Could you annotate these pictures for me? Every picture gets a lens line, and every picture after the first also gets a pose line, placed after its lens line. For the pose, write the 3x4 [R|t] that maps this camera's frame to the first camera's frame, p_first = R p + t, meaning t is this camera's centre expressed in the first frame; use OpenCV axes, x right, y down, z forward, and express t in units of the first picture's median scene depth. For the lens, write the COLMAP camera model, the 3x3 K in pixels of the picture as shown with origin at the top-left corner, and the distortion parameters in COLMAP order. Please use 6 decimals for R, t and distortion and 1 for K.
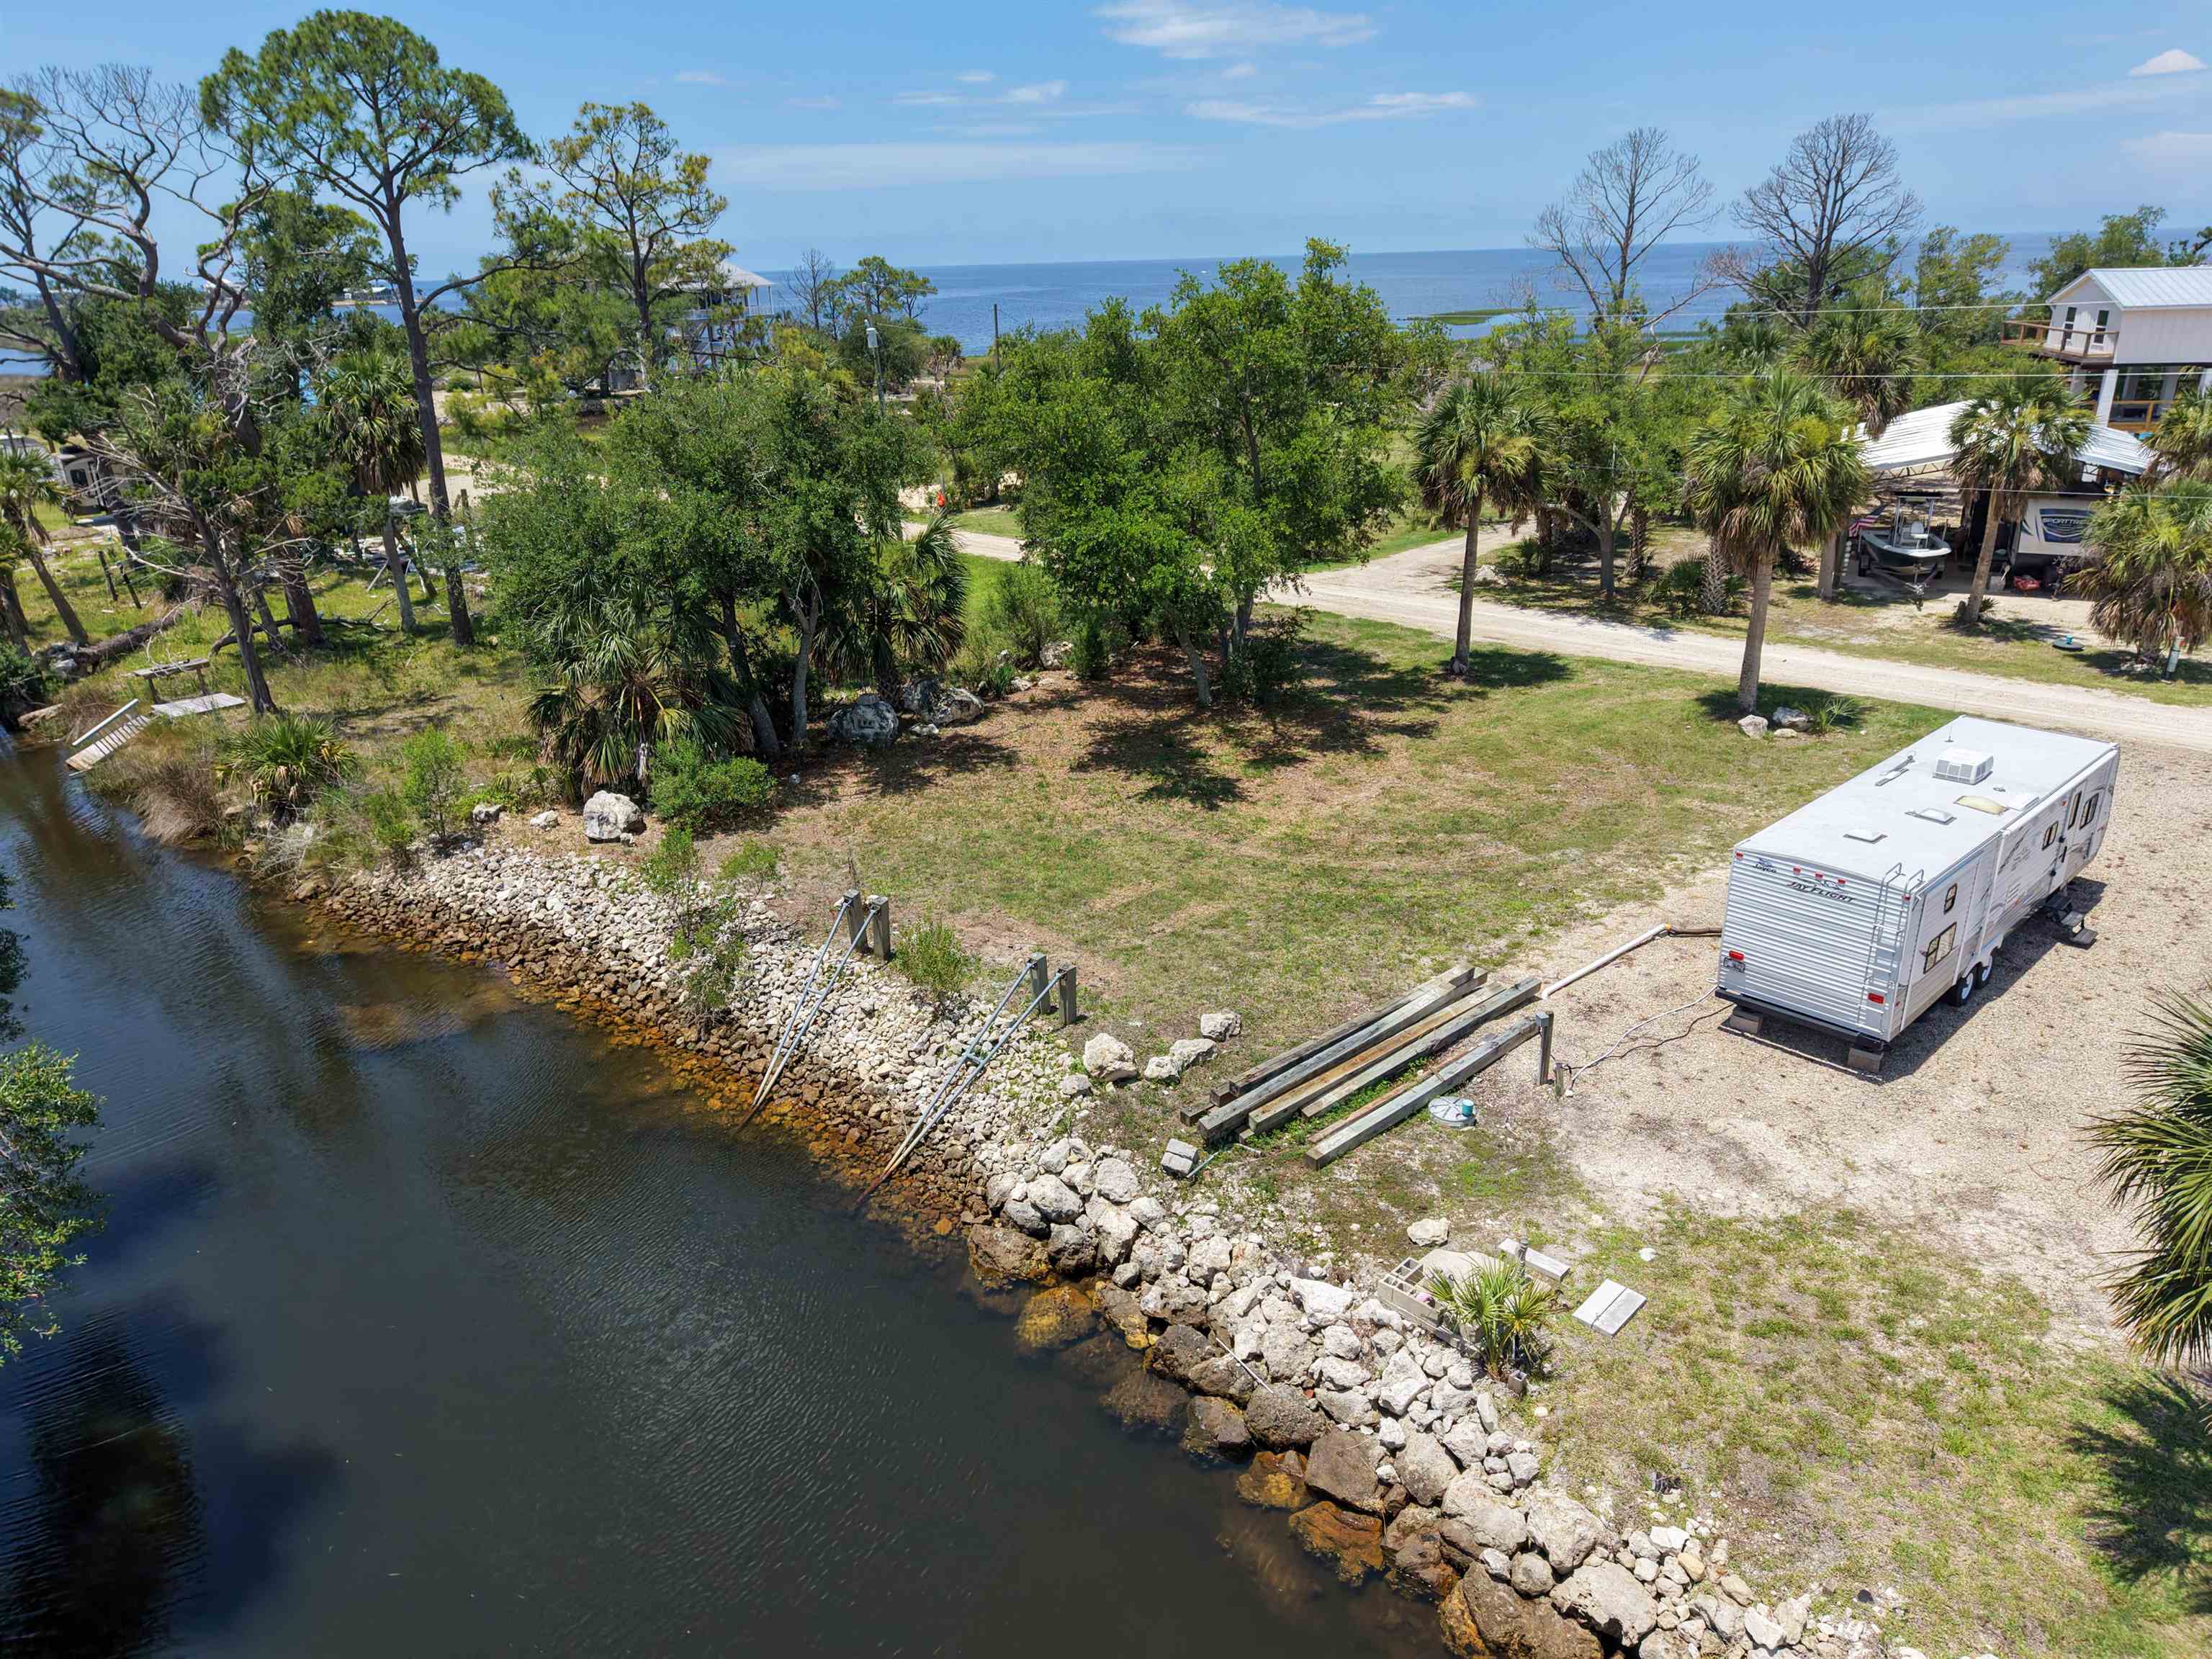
lens RADIAL K [[1472.9, 0, 1099.5], [0, 1472.9, 832.2], [0, 0, 1]] dist [0.034775, -0.042076]
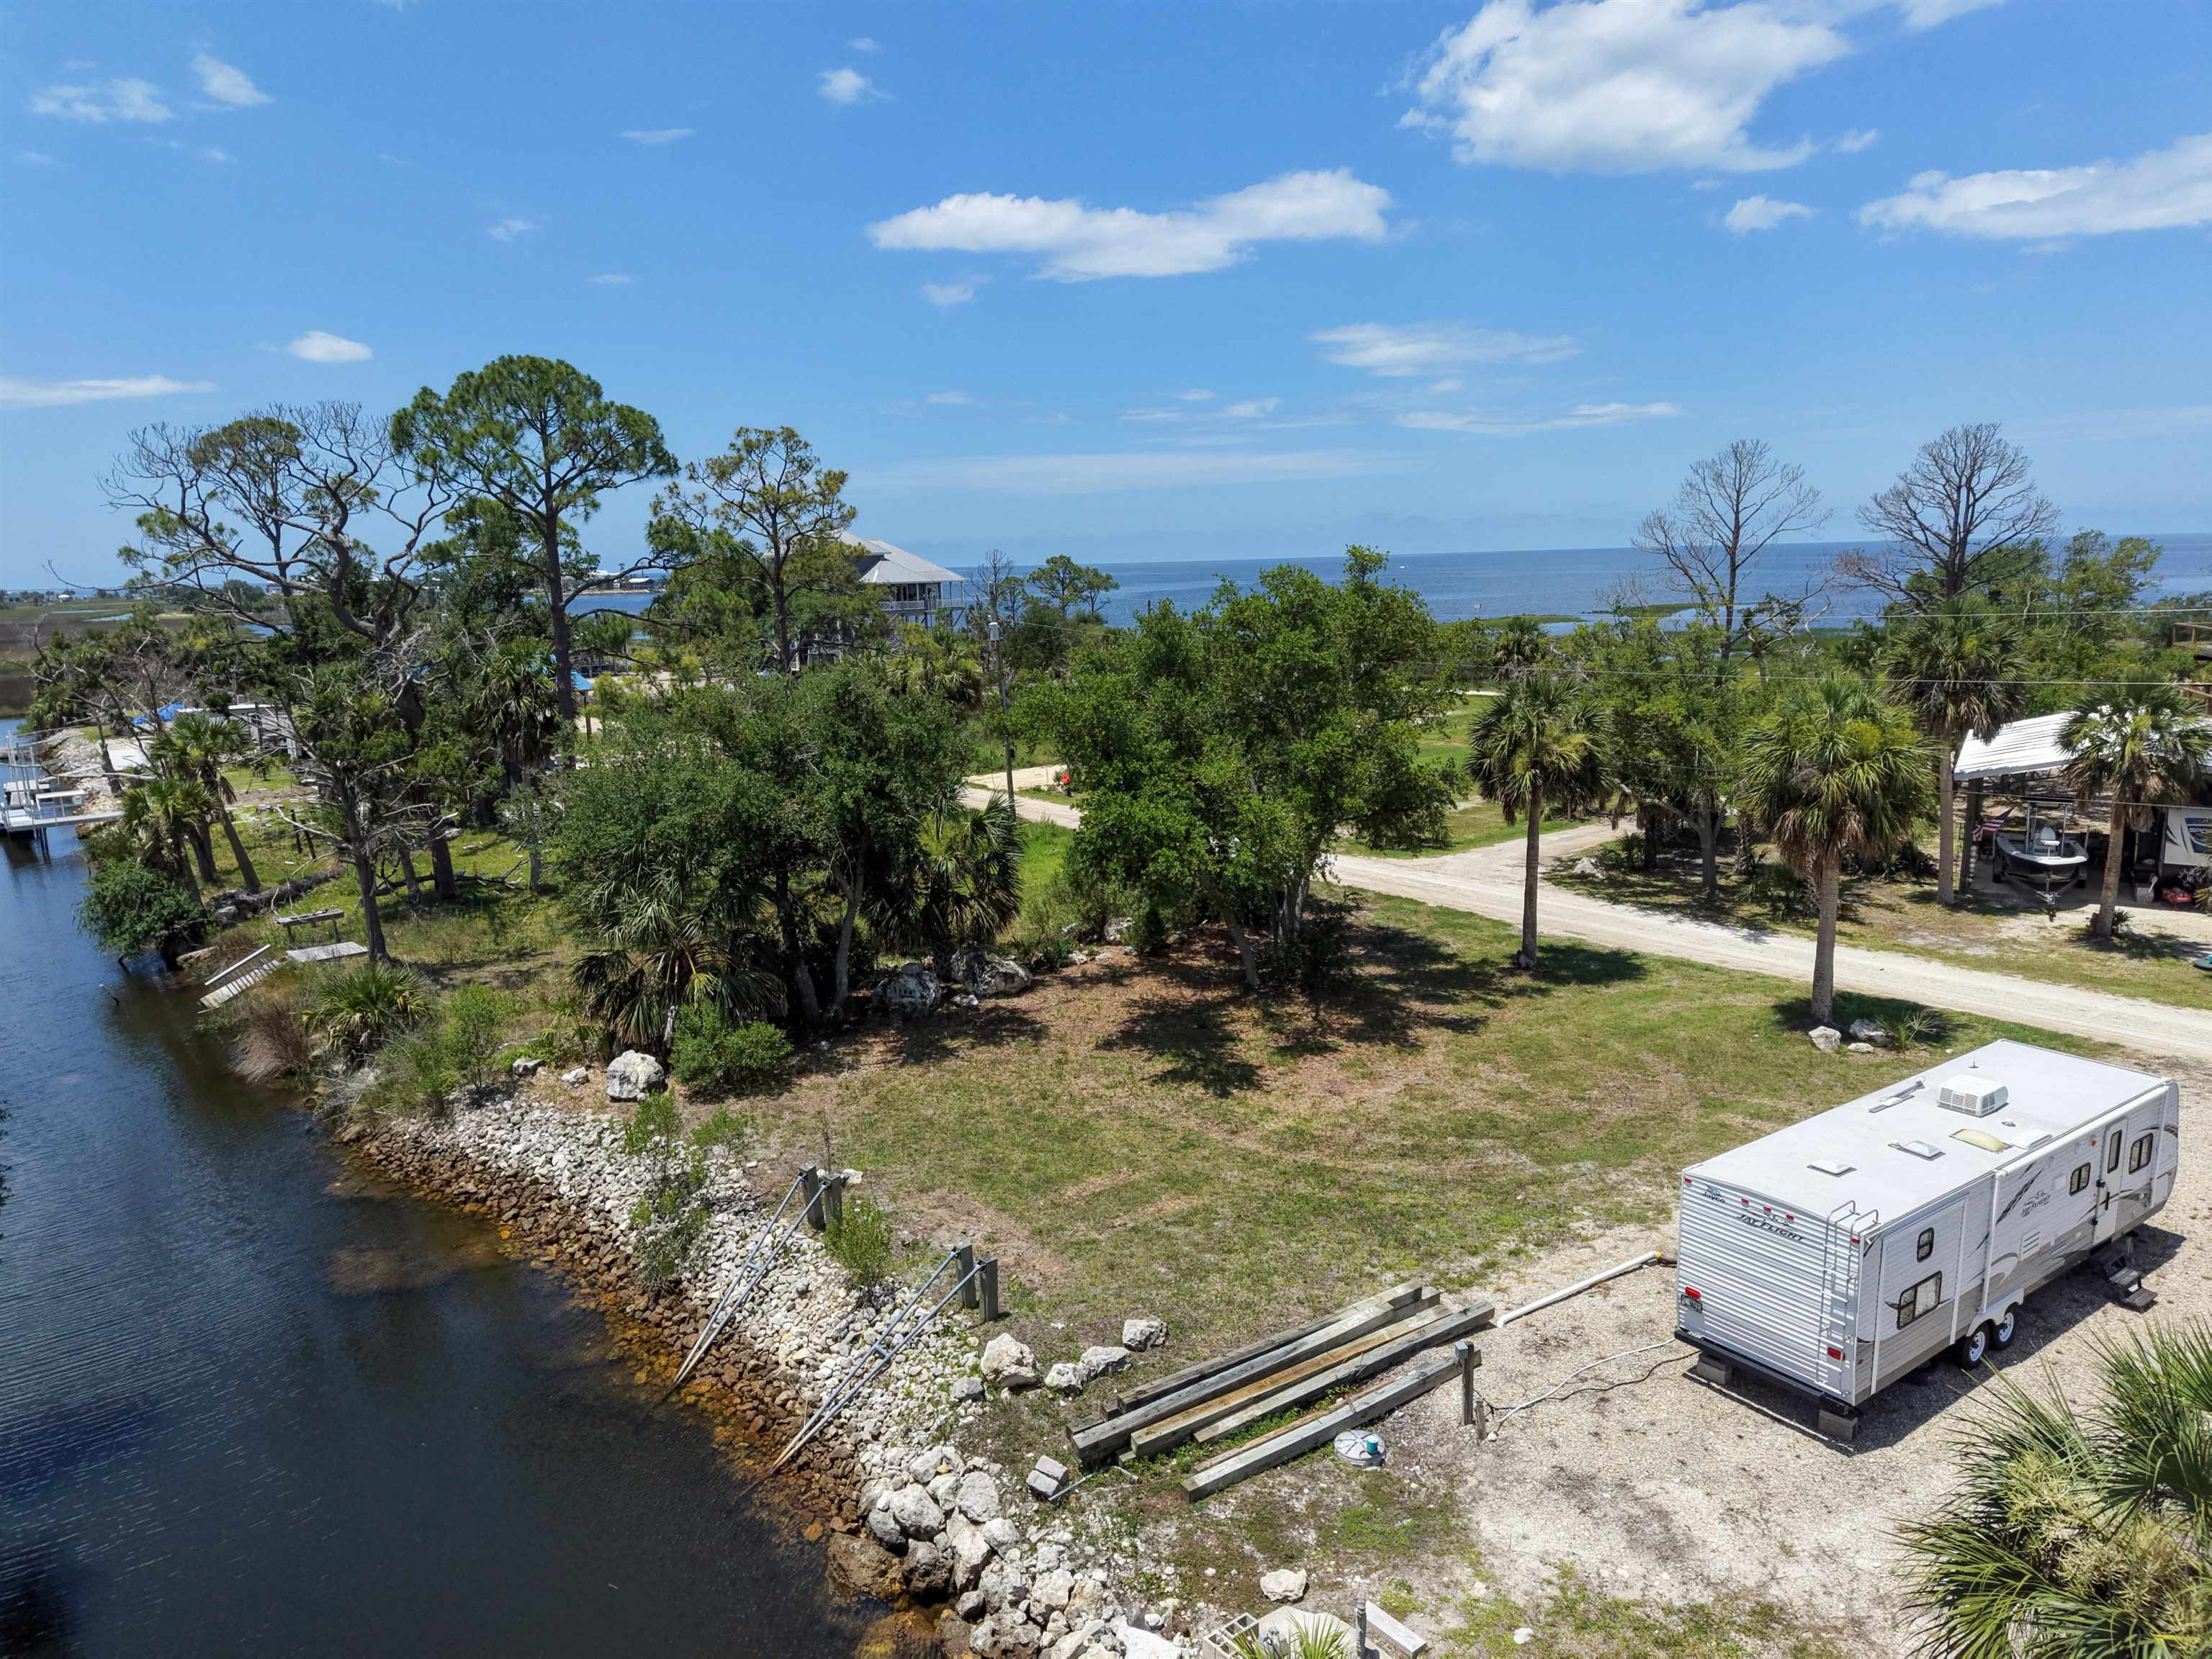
lens RADIAL K [[1472.9, 0, 1099.5], [0, 1472.9, 832.2], [0, 0, 1]] dist [0.034775, -0.042076]
pose [[0.990586, 0.027277, -0.134148, 0.163503], [-0.051327, 0.982465, -0.179241, -0.012405], [0.126906, 0.184439, 0.974616, 0.005995]]
